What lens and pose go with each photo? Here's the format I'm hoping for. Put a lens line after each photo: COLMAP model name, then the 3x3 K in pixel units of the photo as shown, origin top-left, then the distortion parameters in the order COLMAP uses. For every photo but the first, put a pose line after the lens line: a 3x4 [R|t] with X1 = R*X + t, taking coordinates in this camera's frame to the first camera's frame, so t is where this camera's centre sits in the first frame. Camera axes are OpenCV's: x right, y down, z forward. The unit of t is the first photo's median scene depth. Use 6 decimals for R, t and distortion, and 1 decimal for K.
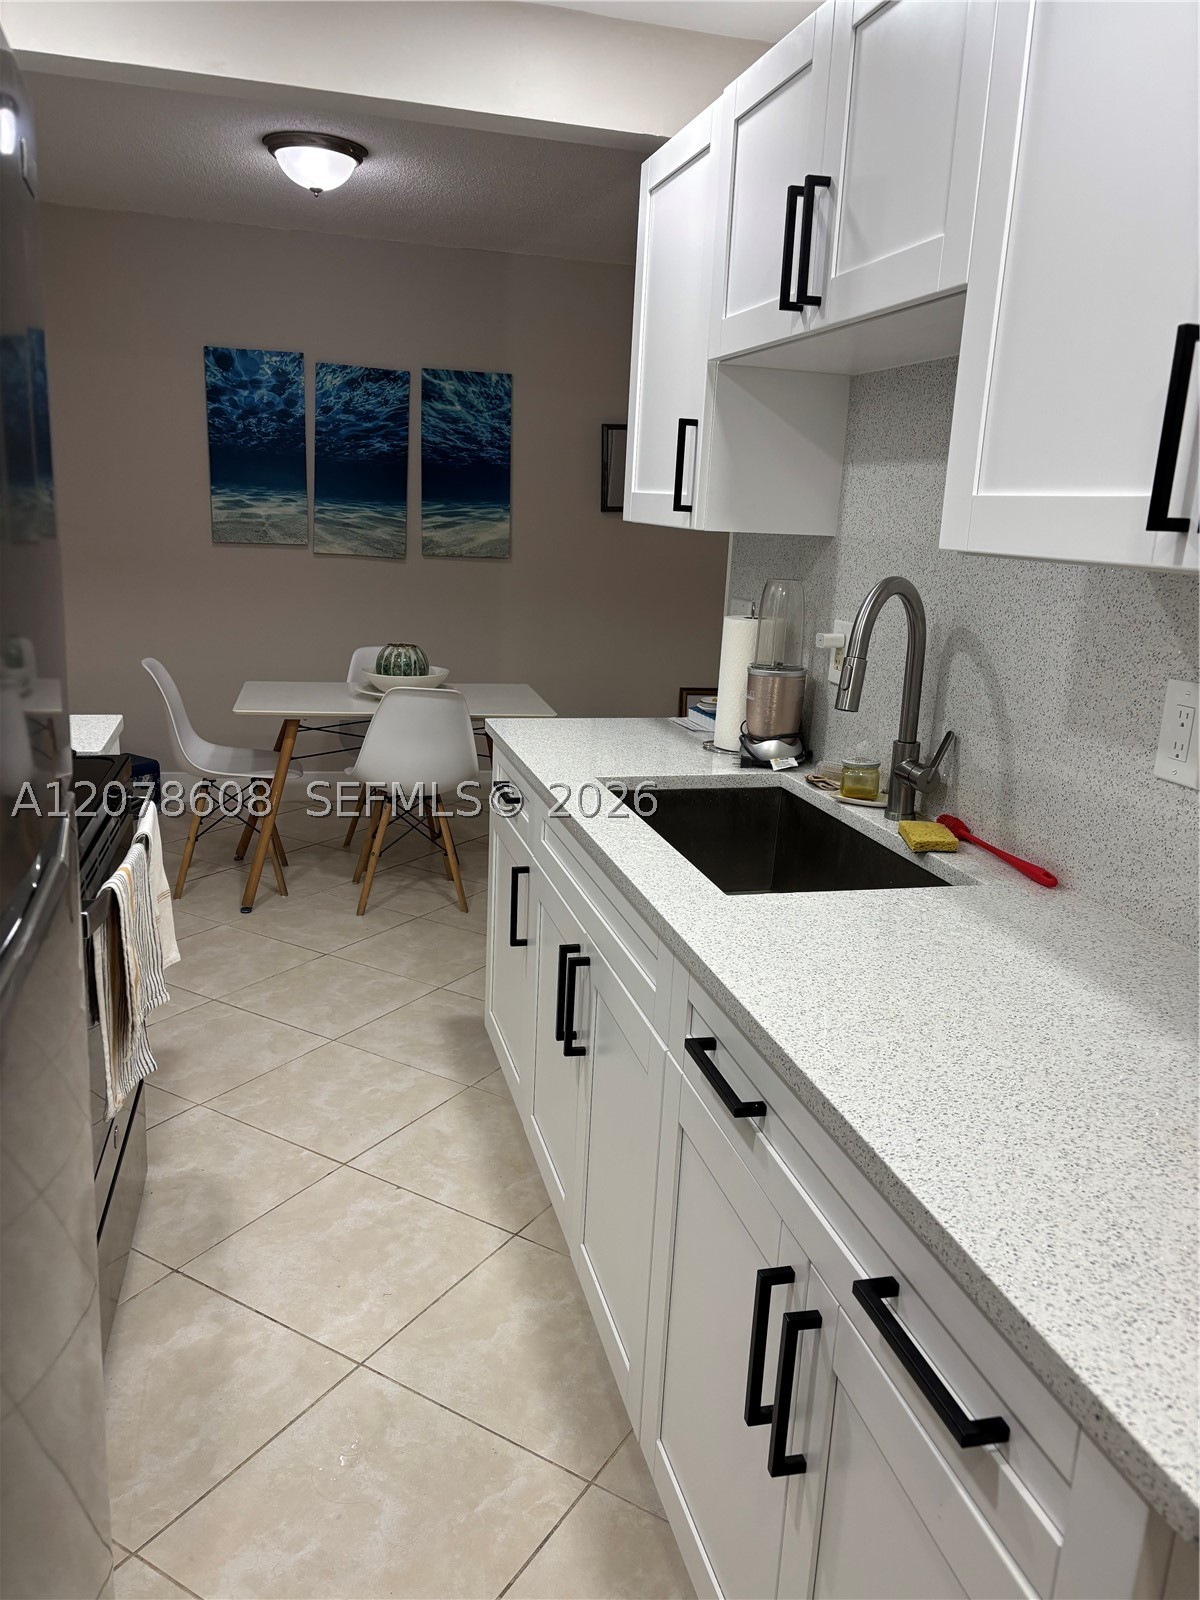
lens RADIAL K [[1225.9, 0, 591.4], [0, 1225.9, 799.9], [0, 0, 1]] dist [0.031207, -0.026312]
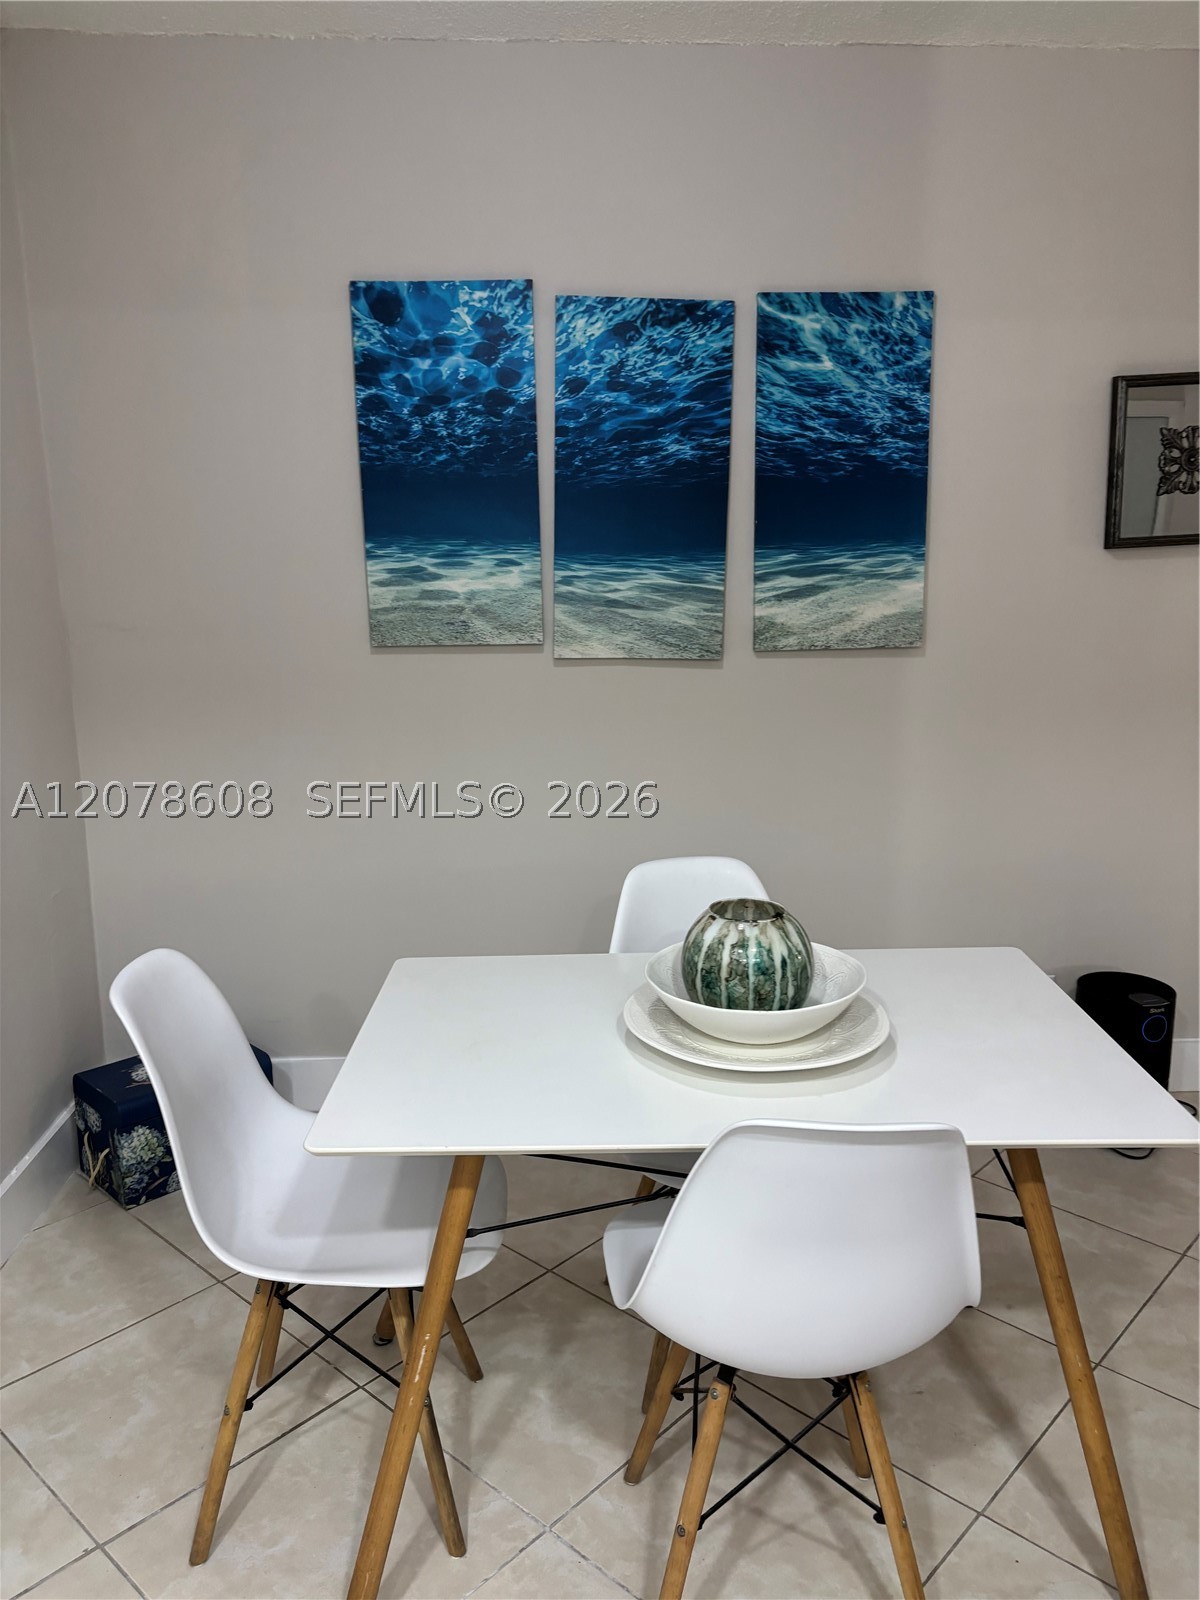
lens RADIAL K [[1225.9, 0, 591.4], [0, 1225.9, 799.9], [0, 0, 1]] dist [0.031207, -0.026312]
pose [[0.975866, -0.009143, -0.218180, -0.096358], [0.000484, 0.999211, -0.039708, -0.120553], [0.218371, 0.038644, 0.975100, 0.497391]]
